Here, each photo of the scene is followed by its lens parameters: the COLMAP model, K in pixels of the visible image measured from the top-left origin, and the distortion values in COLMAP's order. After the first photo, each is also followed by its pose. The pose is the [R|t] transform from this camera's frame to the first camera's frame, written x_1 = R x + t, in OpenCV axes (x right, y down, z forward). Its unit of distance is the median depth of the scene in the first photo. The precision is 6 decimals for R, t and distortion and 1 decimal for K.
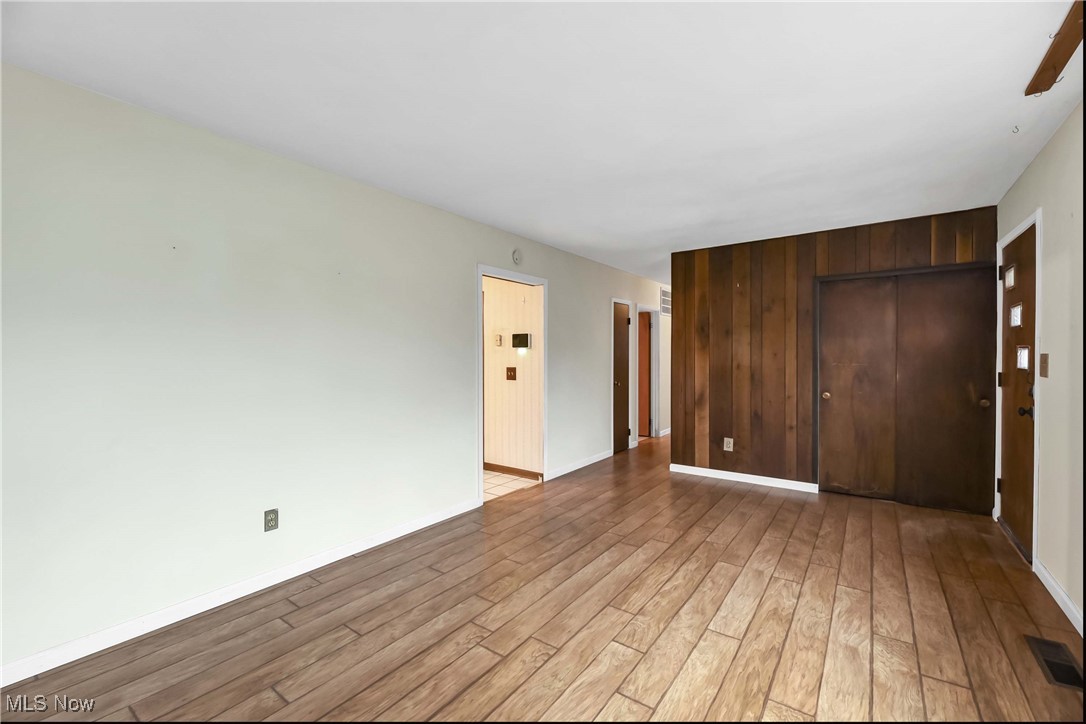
lens RADIAL K [[452.0, 0, 537.2], [0, 452.0, 361.6], [0, 0, 1]] dist [0.005276, -0.003703]
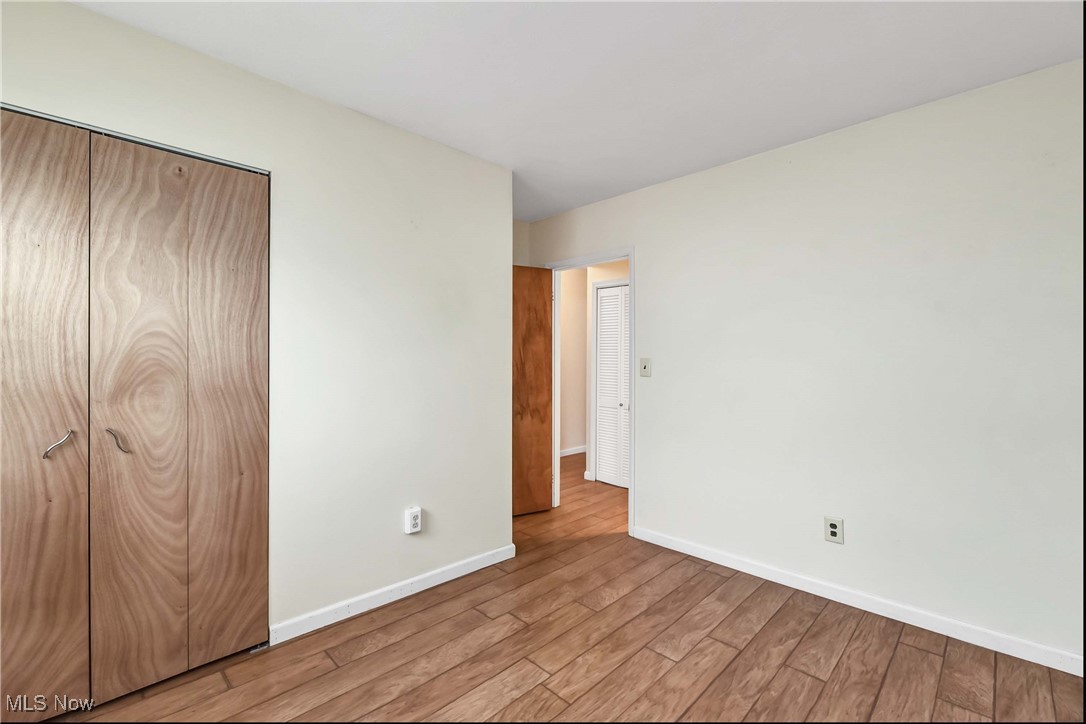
lens RADIAL K [[468.9, 0, 540.5], [0, 468.9, 363.2], [0, 0, 1]] dist [-0.001935, -0.000970]
pose [[-0.990927, -0.001411, 0.134394, 0.481074], [0.000540, 0.999895, 0.014483, 0.004080], [-0.134401, 0.014424, -0.990822, 1.463850]]
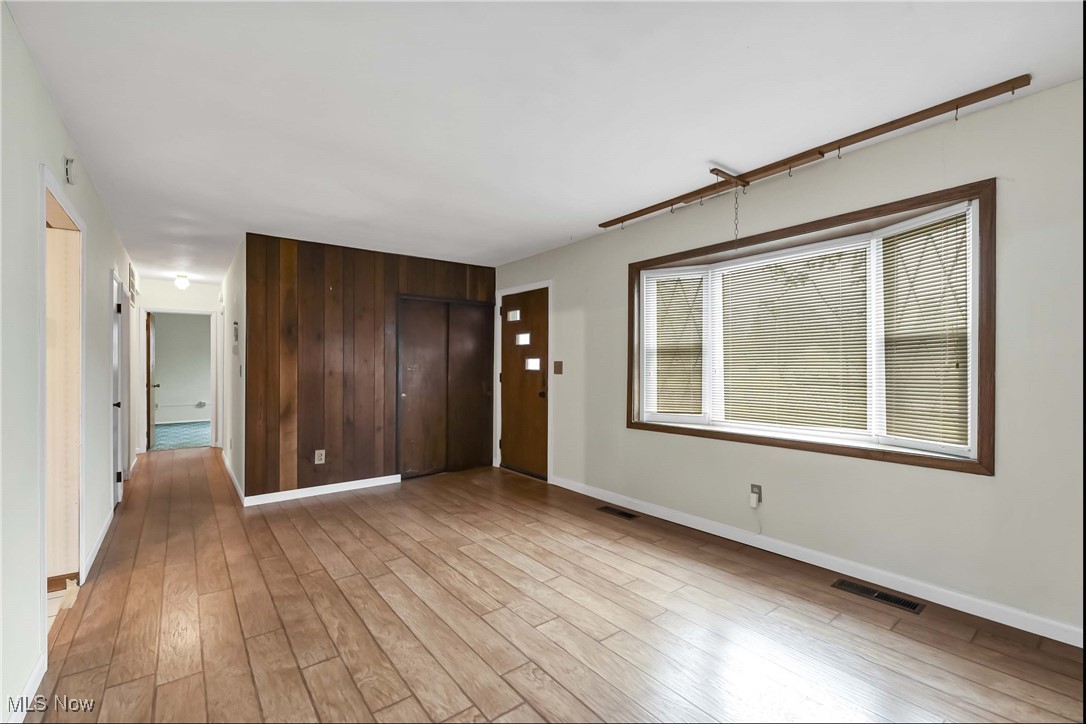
lens RADIAL K [[468.9, 0, 544.6], [0, 468.9, 362.3], [0, 0, 1]] dist [-0.001935, -0.000970]
pose [[0.267679, 0.007685, 0.963477, -0.566307], [0.011170, 0.999876, -0.011079, 0.006965], [-0.963443, 0.013728, 0.267560, 0.433670]]
